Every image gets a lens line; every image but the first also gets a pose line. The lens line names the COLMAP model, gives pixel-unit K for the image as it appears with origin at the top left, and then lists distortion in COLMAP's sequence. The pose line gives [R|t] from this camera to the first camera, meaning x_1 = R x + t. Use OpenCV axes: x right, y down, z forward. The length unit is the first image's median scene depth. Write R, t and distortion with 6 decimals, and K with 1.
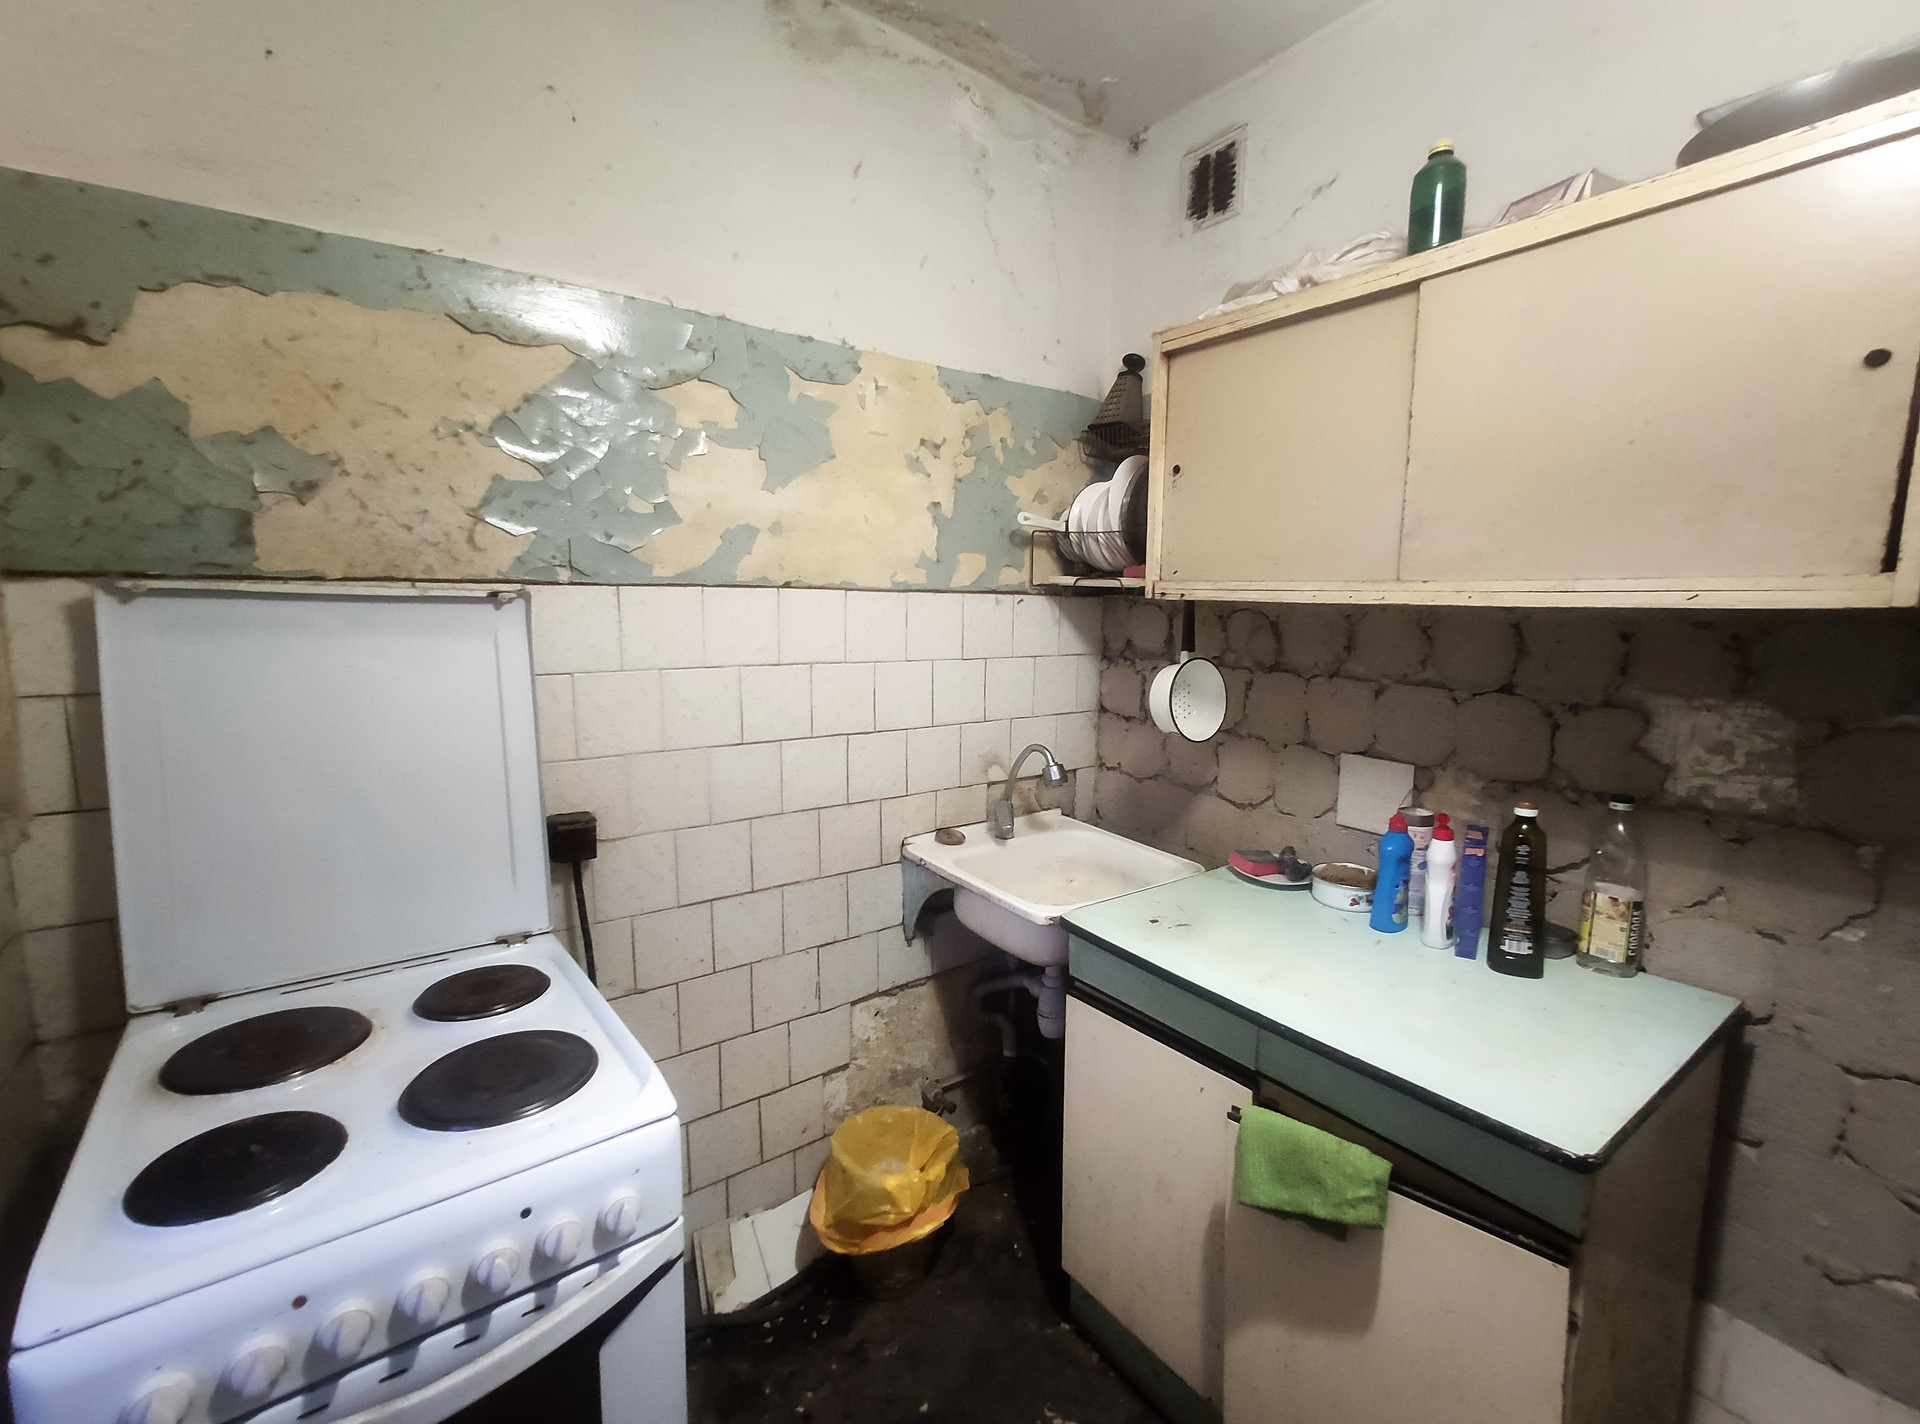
lens RADIAL K [[851.3, 0, 960.0], [0, 851.3, 712.0], [0, 0, 1]] dist [0.003433, 0.000293]
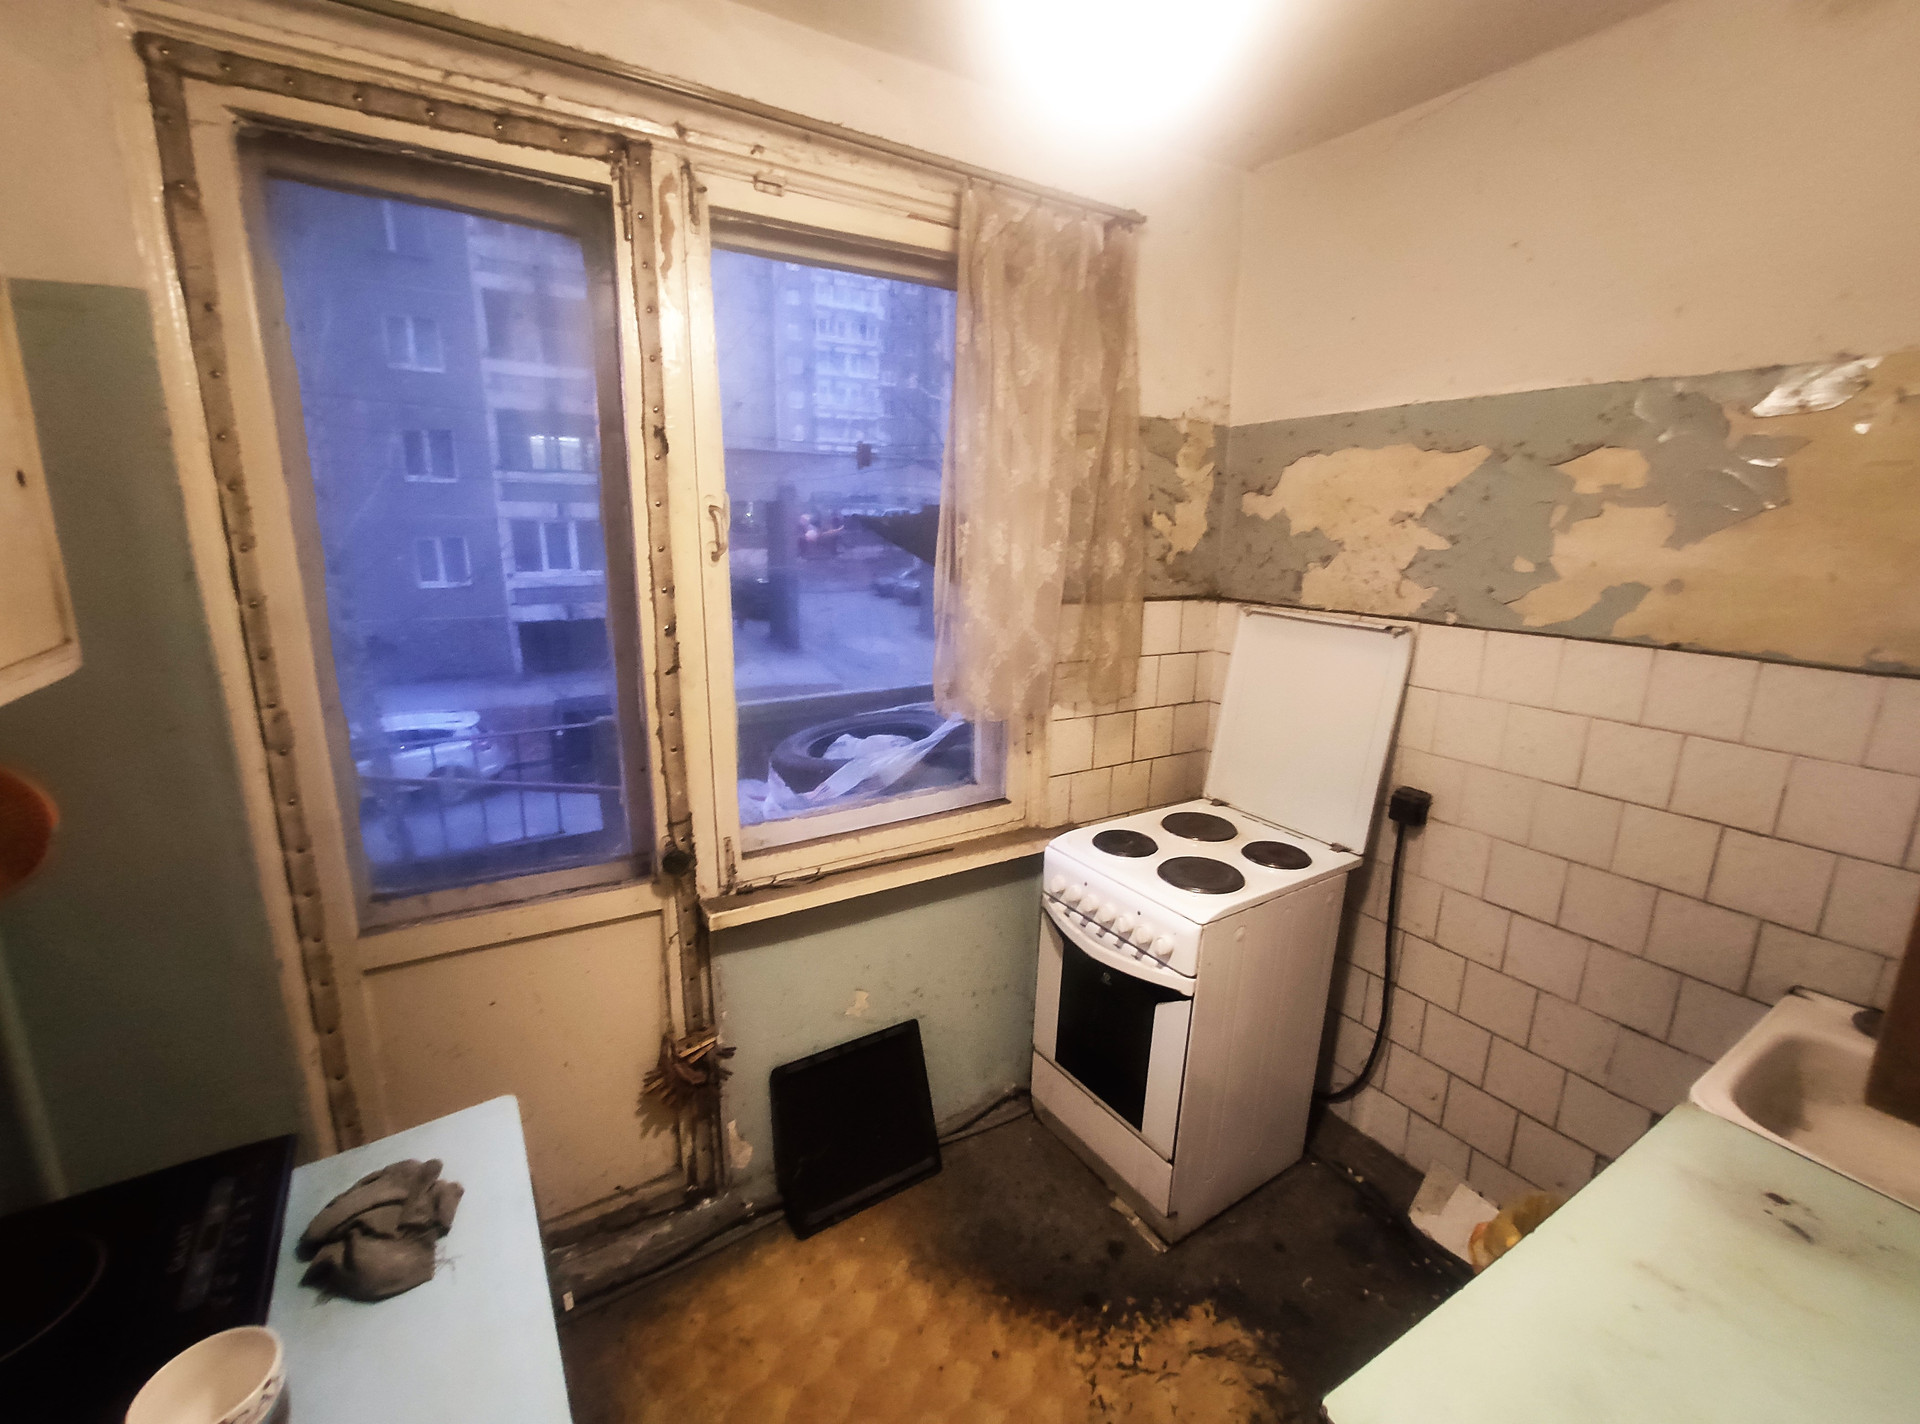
lens RADIAL K [[851.3, 0, 960.0], [0, 851.3, 712.0], [0, 0, 1]] dist [0.003433, 0.000293]
pose [[-0.084277, 0.209126, -0.974250, 1.017064], [-0.148868, 0.964113, 0.219827, -0.216186], [0.985259, 0.163561, -0.050121, 0.362629]]
